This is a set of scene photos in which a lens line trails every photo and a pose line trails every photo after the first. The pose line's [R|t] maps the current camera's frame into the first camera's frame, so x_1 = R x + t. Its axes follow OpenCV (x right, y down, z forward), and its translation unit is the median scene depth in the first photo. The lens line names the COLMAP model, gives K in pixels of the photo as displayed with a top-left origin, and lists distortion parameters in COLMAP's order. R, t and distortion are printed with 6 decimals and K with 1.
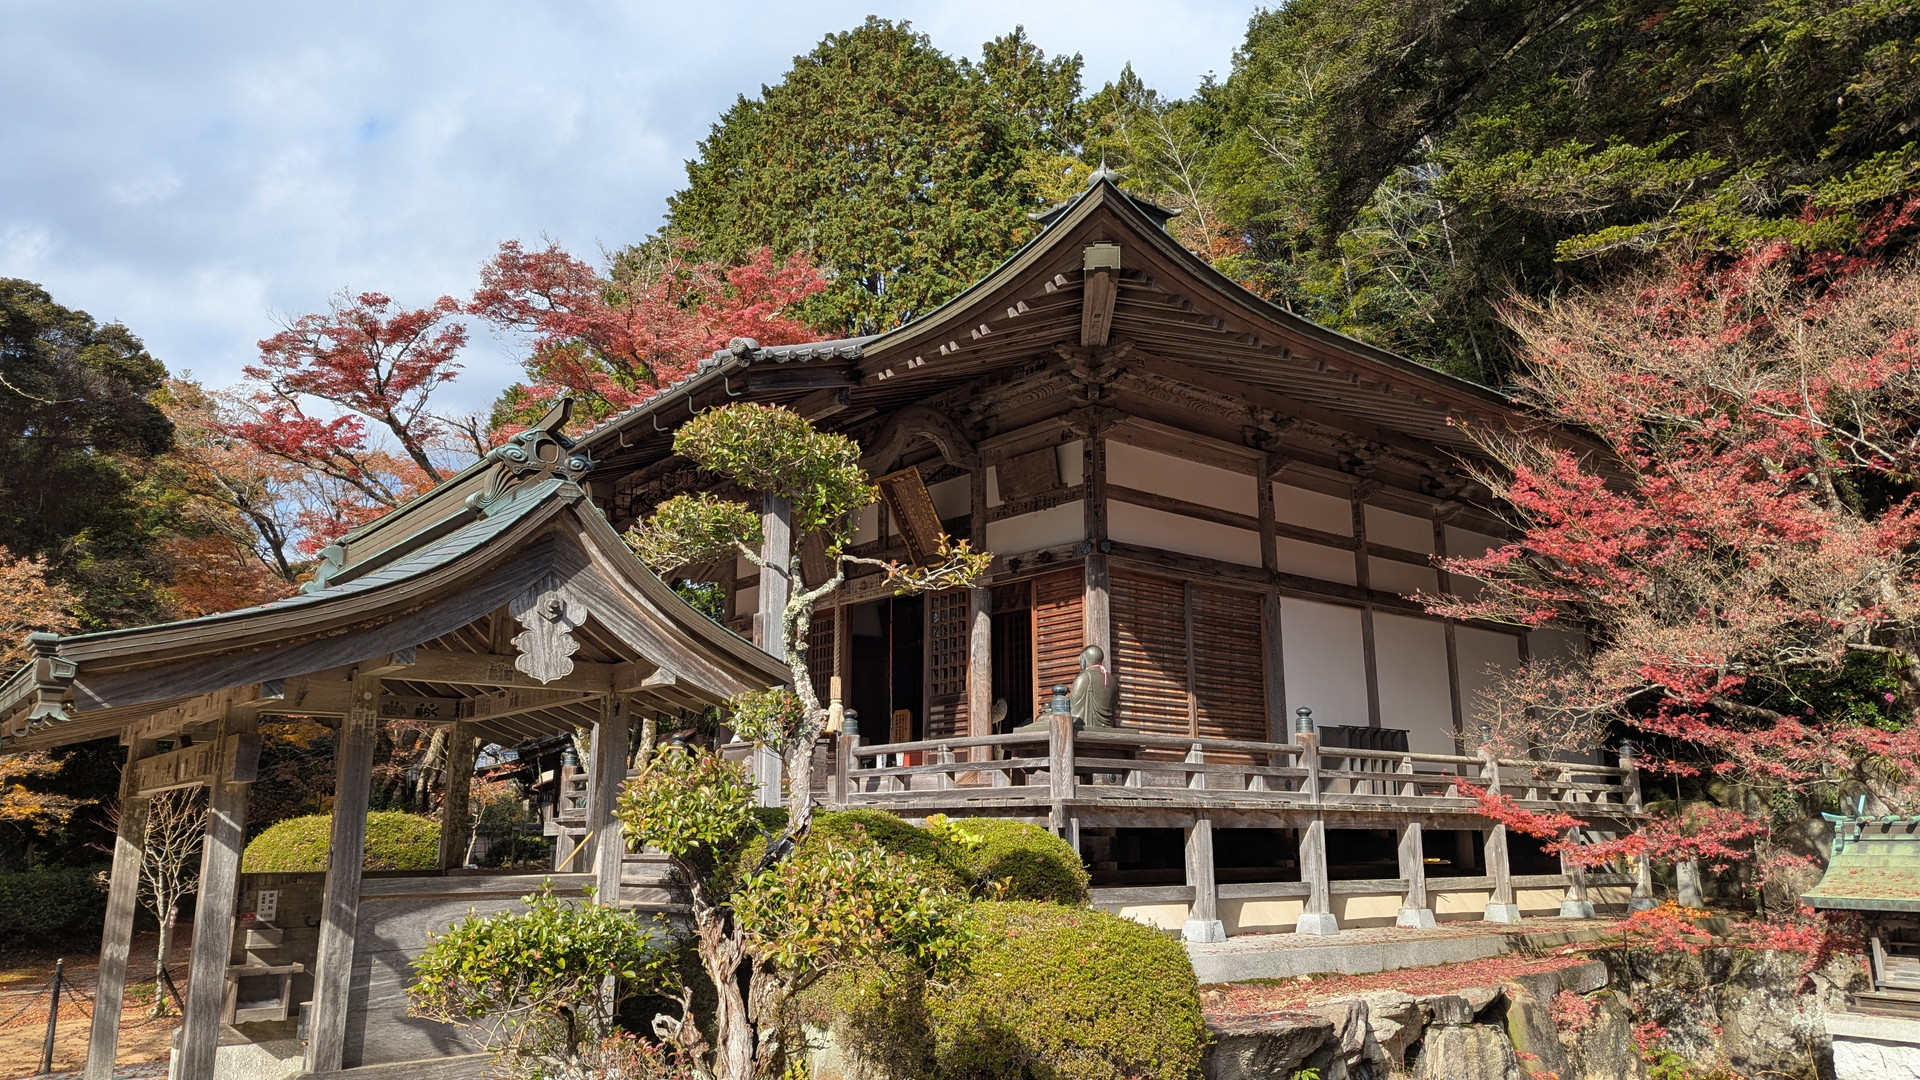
lens RADIAL K [[1360.4, 0, 957.2], [0, 1360.4, 534.0], [0, 0, 1]] dist [0.040431, -0.016815]
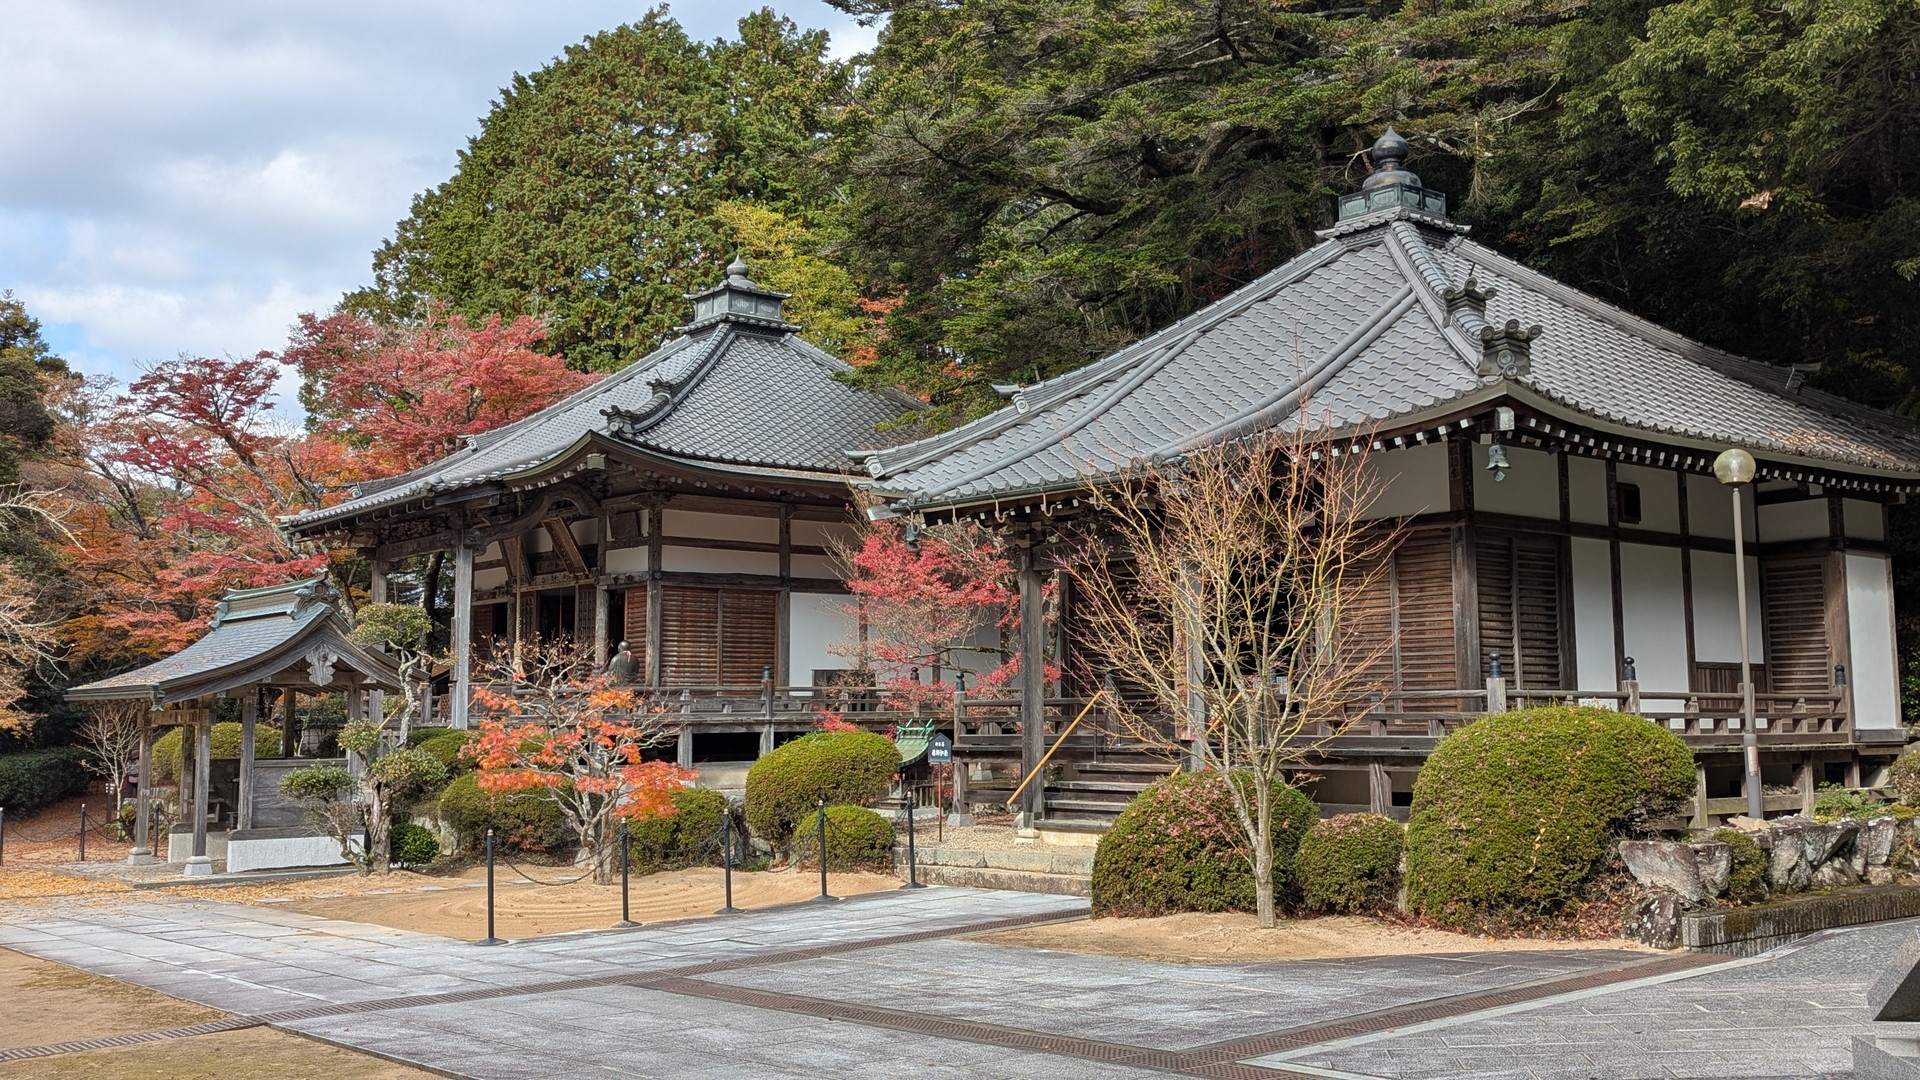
lens RADIAL K [[1841.0, 0, 965.8], [0, 1841.0, 538.4], [0, 0, 1]] dist [0.055020, 0.000000]
pose [[0.999985, -0.004192, 0.003592, 0.627861], [0.003721, 0.992467, 0.122459, -0.411549], [-0.004078, -0.122444, 0.992467, -1.697452]]
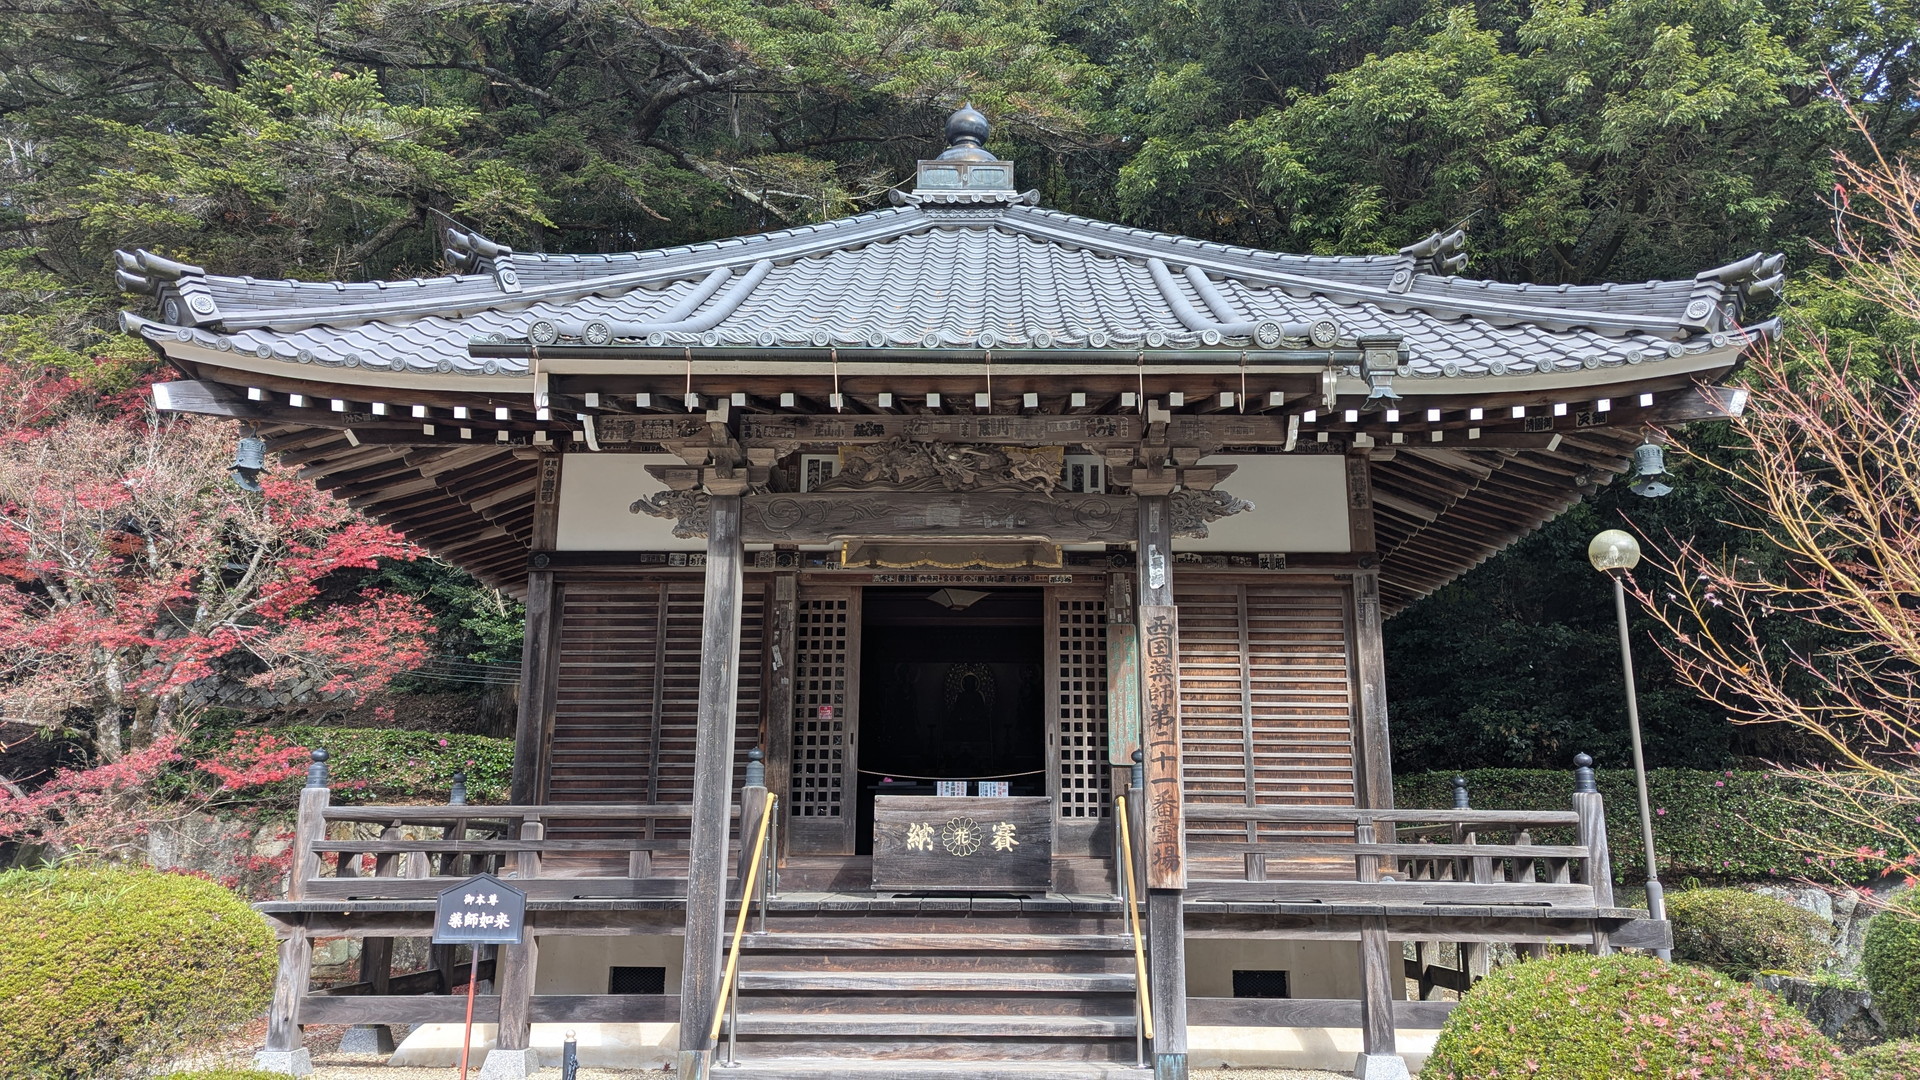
lens RADIAL K [[1360.4, 0, 956.6], [0, 1360.4, 529.2], [0, 0, 1]] dist [0.040431, -0.016815]
pose [[0.639636, 0.189128, 0.745048, 0.241219], [-0.175072, 0.979629, -0.098373, -0.096983], [-0.748476, -0.067514, 0.659717, -0.344680]]
